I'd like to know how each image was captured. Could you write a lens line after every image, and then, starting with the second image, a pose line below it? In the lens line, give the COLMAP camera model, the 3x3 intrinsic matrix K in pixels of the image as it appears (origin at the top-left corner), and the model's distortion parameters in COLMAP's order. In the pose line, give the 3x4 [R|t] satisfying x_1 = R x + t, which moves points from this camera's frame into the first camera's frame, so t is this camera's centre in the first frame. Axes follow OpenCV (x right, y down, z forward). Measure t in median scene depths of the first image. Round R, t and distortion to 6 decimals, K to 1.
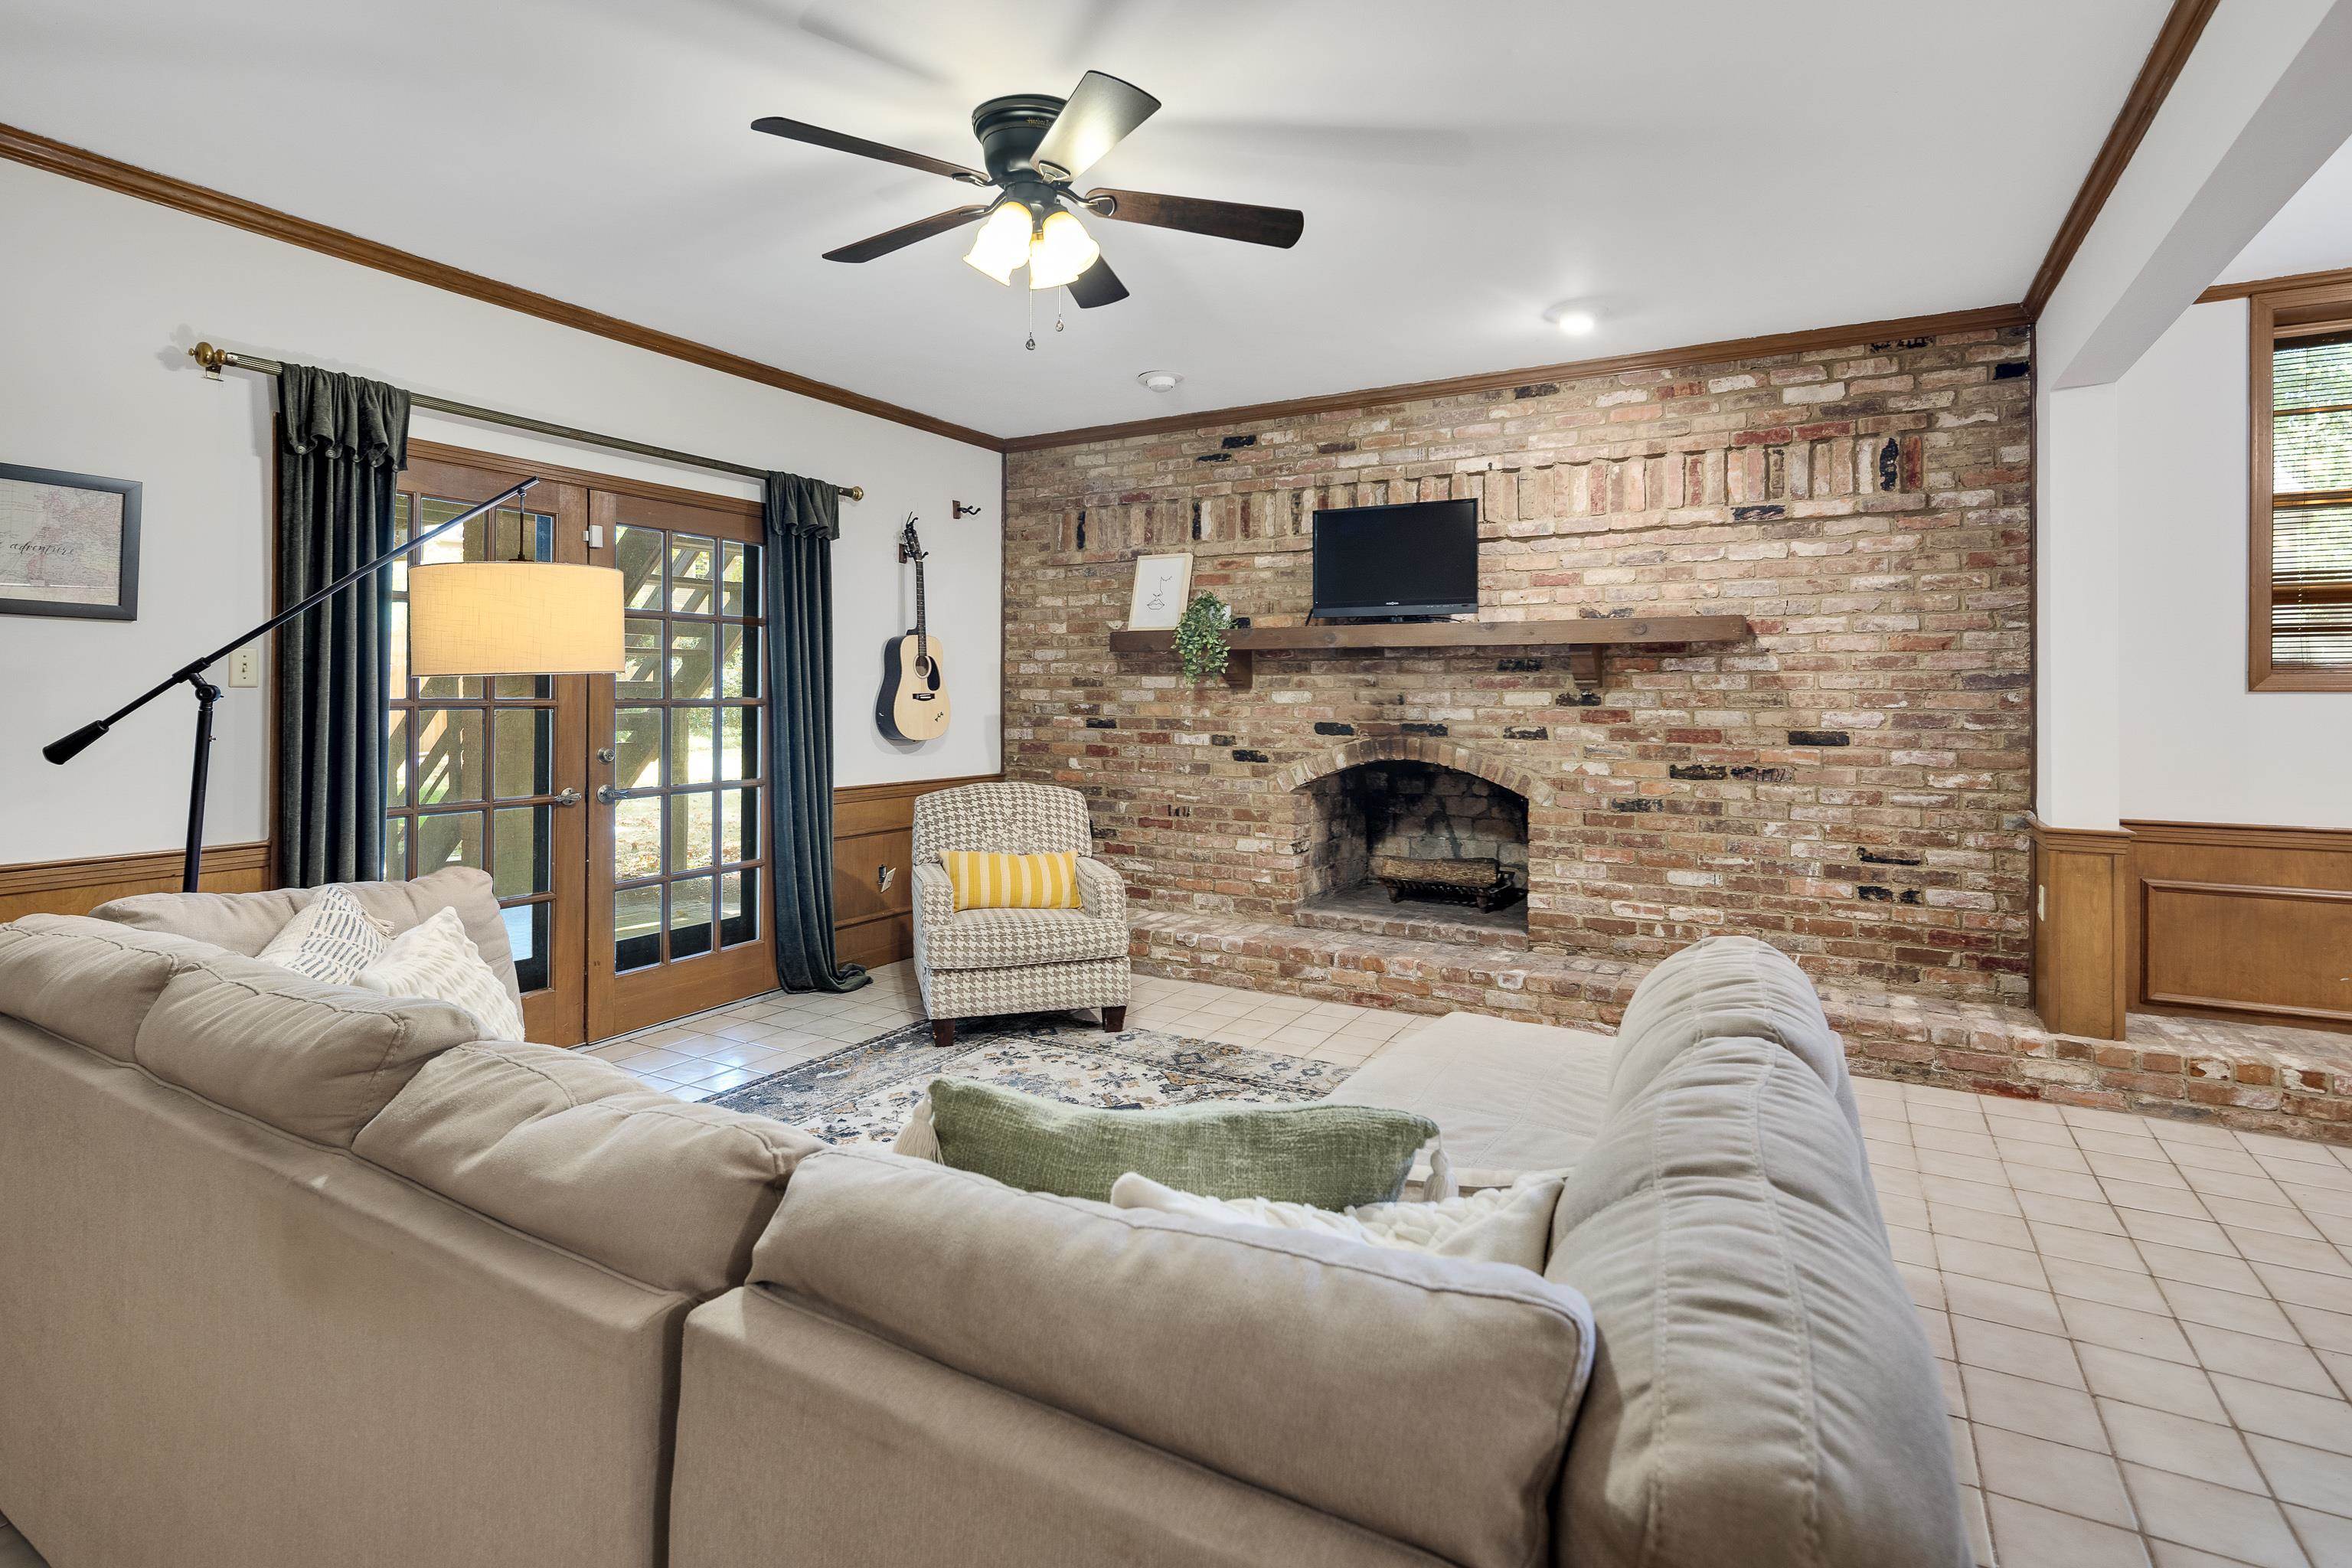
lens RADIAL K [[1141.9, 0, 1174.0], [0, 1141.9, 696.9], [0, 0, 1]] dist [0.001825, -0.001403]
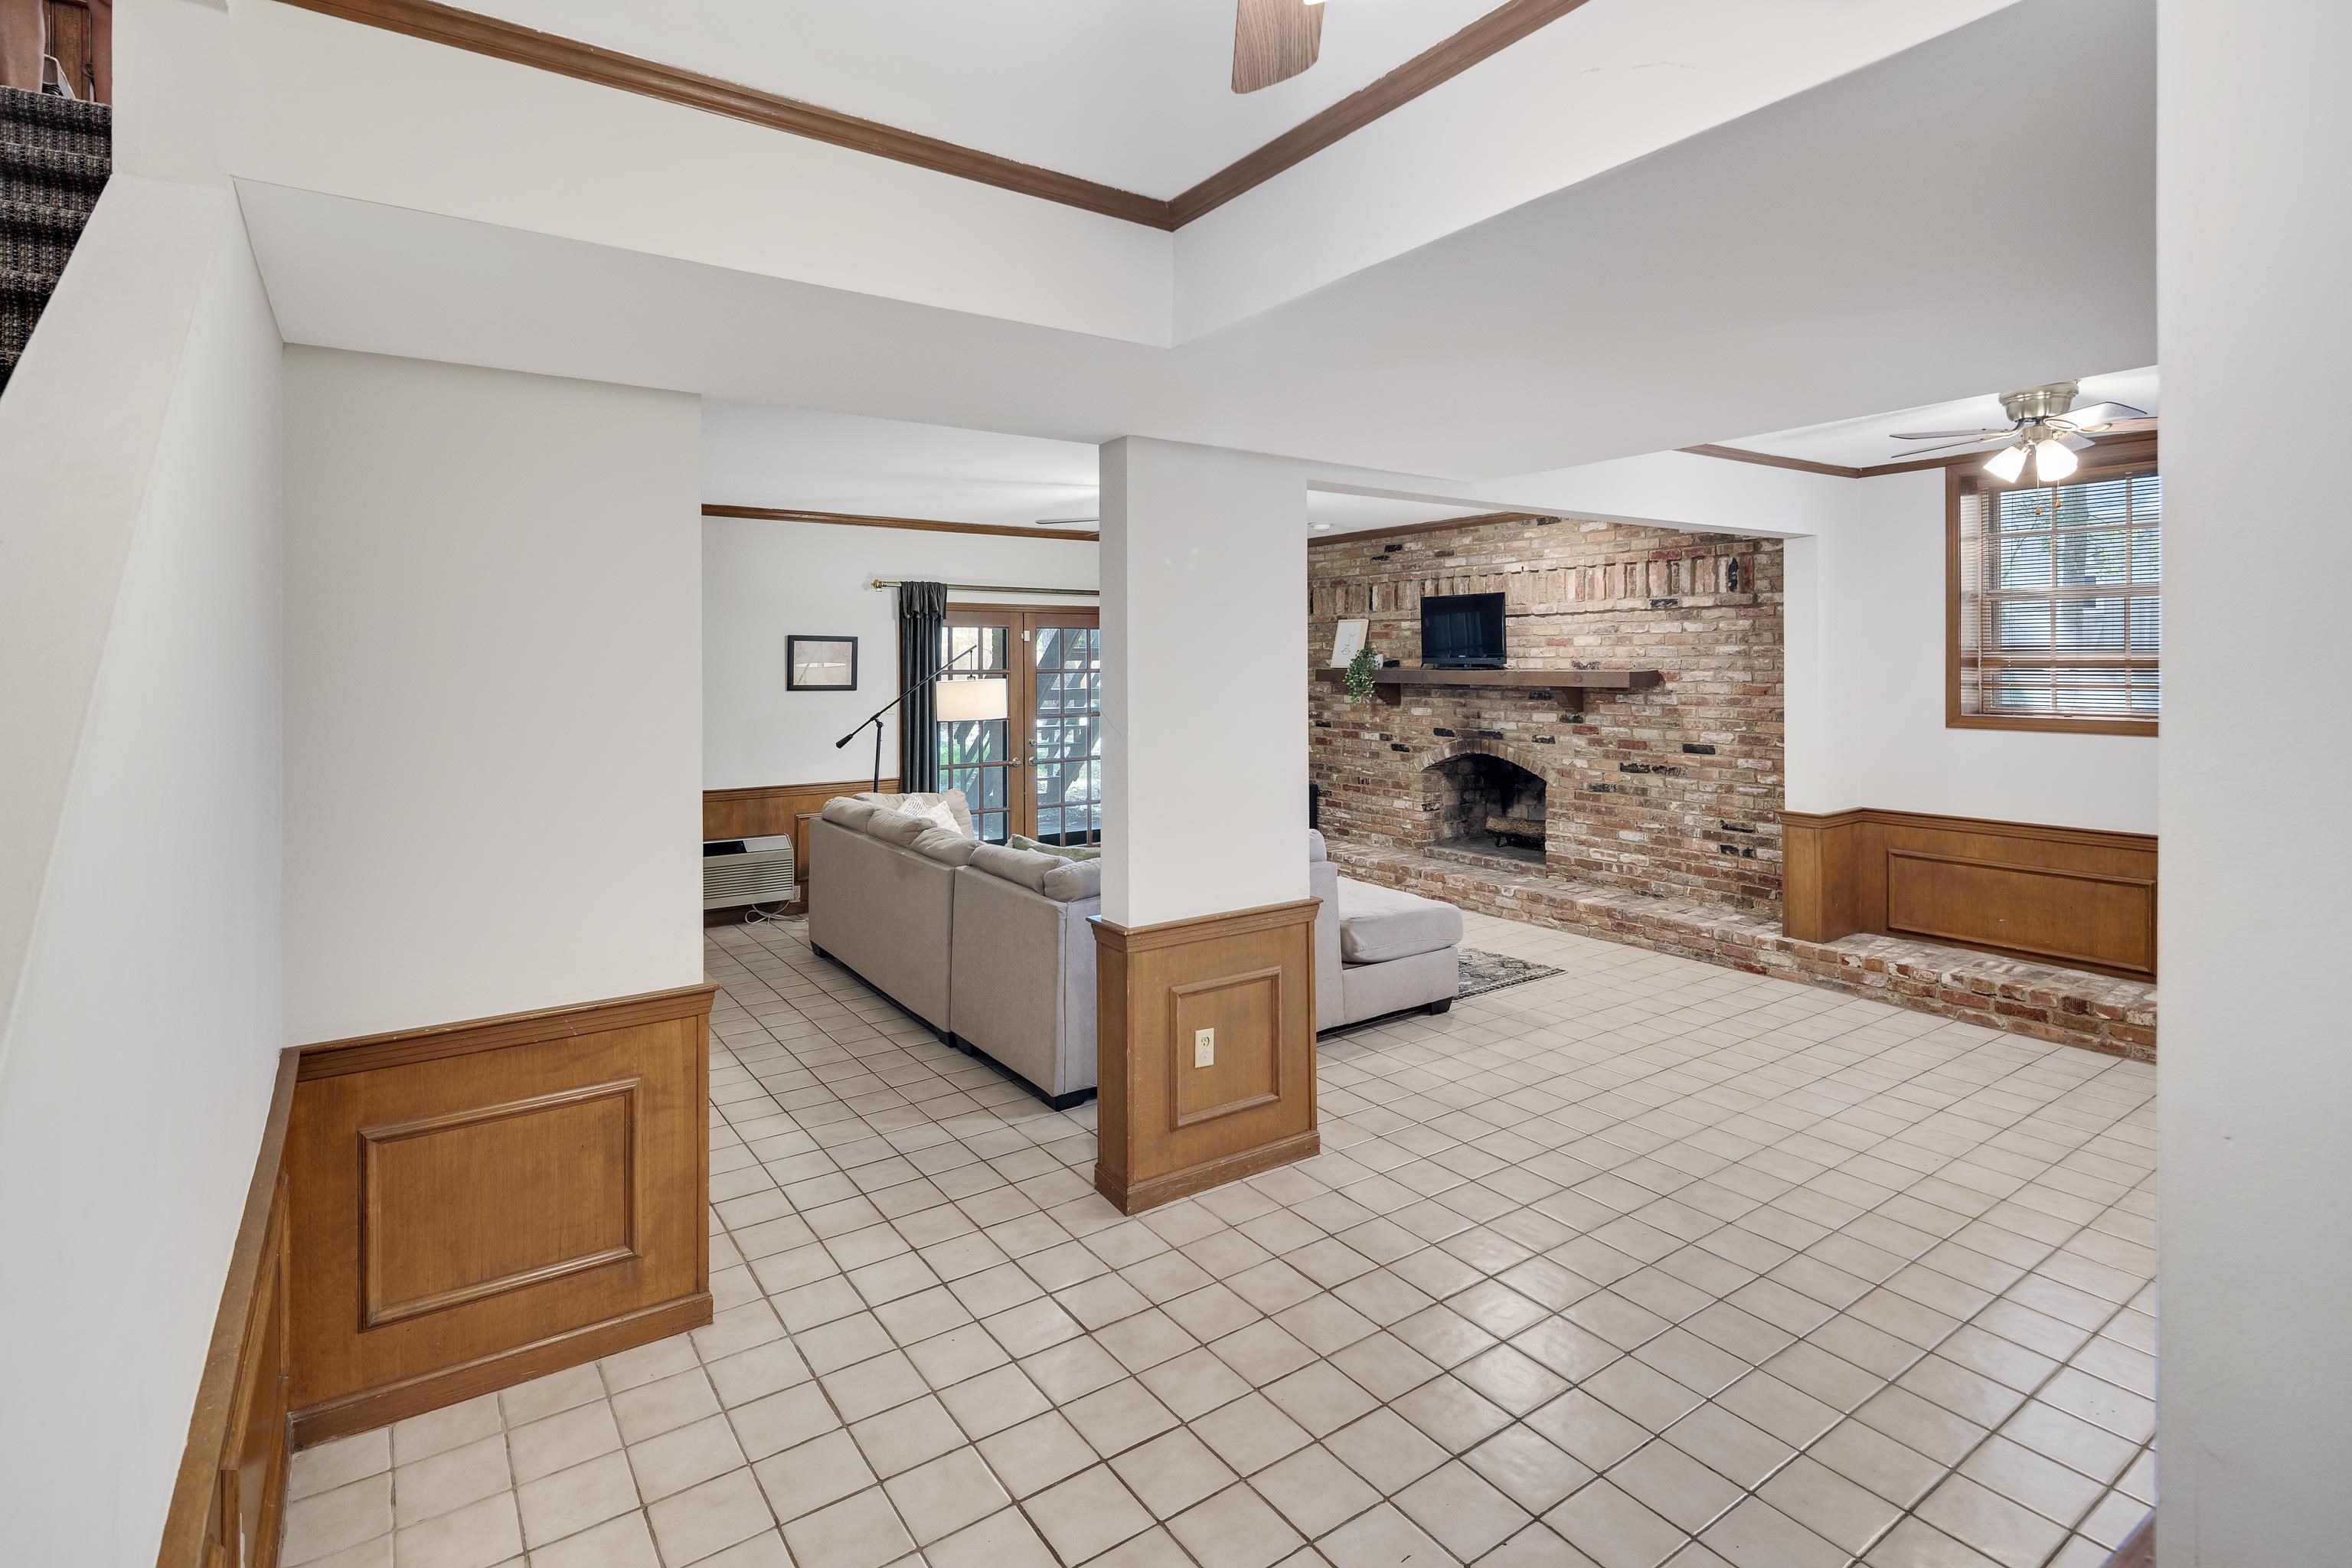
lens RADIAL K [[1141.9, 0, 1174.0], [0, 1141.9, 696.9], [0, 0, 1]] dist [0.001825, -0.001403]
pose [[0.902792, 0.006526, -0.430027, 0.547830], [0.006684, 0.999551, 0.029201, -0.079070], [0.430025, -0.029236, 0.902343, -0.658636]]
